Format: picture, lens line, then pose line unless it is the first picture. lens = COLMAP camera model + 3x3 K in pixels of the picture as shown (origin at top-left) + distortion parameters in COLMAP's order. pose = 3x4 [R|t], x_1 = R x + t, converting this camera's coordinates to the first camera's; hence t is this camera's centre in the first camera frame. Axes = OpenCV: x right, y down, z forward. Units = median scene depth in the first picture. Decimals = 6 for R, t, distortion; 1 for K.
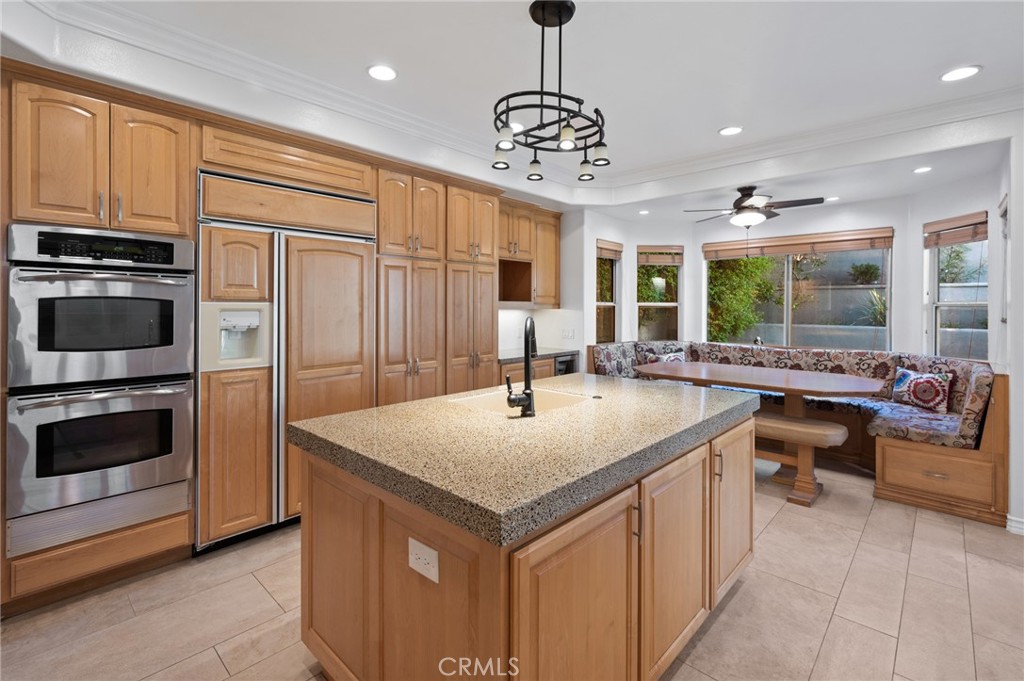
lens RADIAL K [[470.7, 0, 513.6], [0, 470.7, 306.9], [0, 0, 1]] dist [-0.000267, -0.000430]
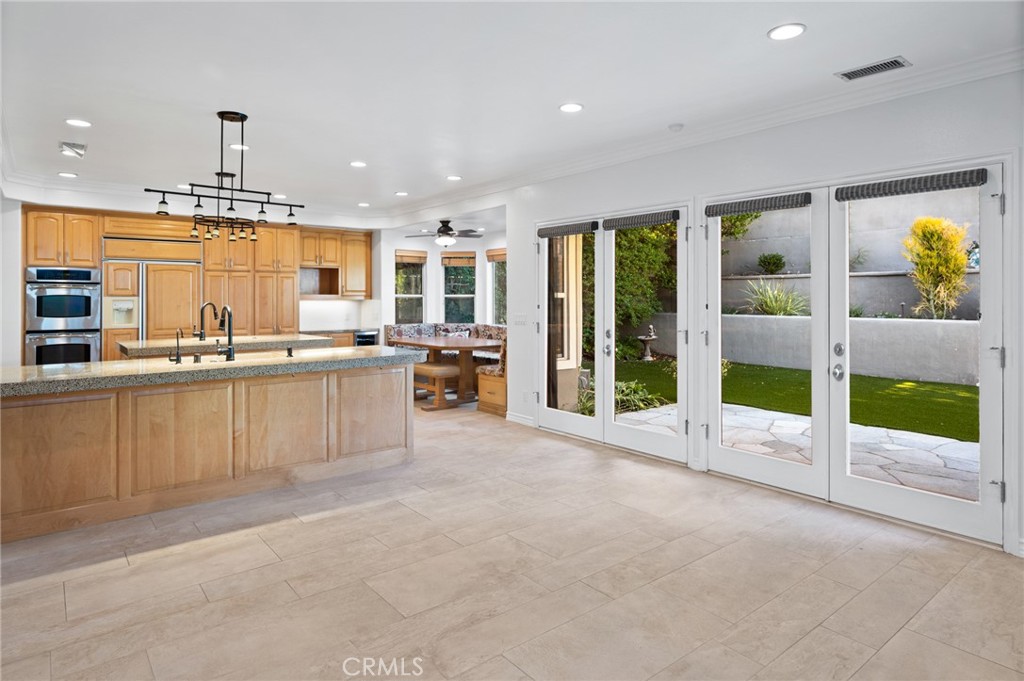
lens RADIAL K [[583.9, 0, 510.0], [0, 583.9, 295.4], [0, 0, 1]] dist [0.000097, -0.000890]
pose [[0.990322, -0.005323, -0.138685, 1.004932], [0.004670, 0.999976, -0.005027, 0.003623], [0.138709, 0.004330, 0.990324, -0.906895]]
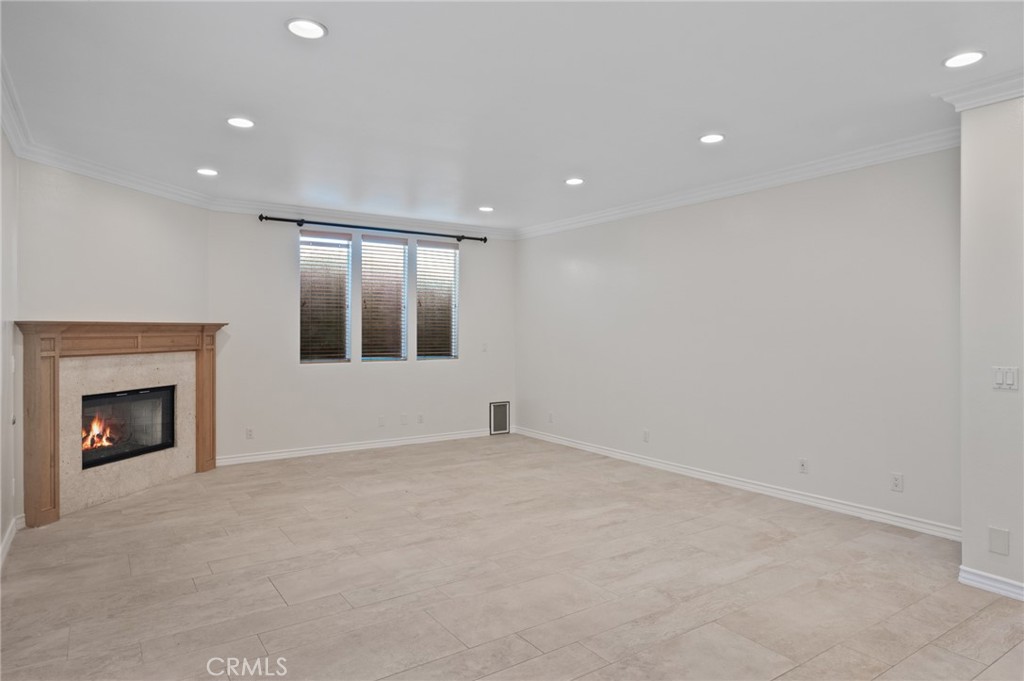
lens RADIAL K [[628.4, 0, 517.5], [0, 628.4, 333.7], [0, 0, 1]] dist [-0.003662, -0.000671]
pose [[-0.976411, -0.005323, 0.215852, 0.874681], [-0.003138, 0.999940, 0.010464, -0.002863], [-0.215895, 0.009540, -0.976370, 0.455243]]
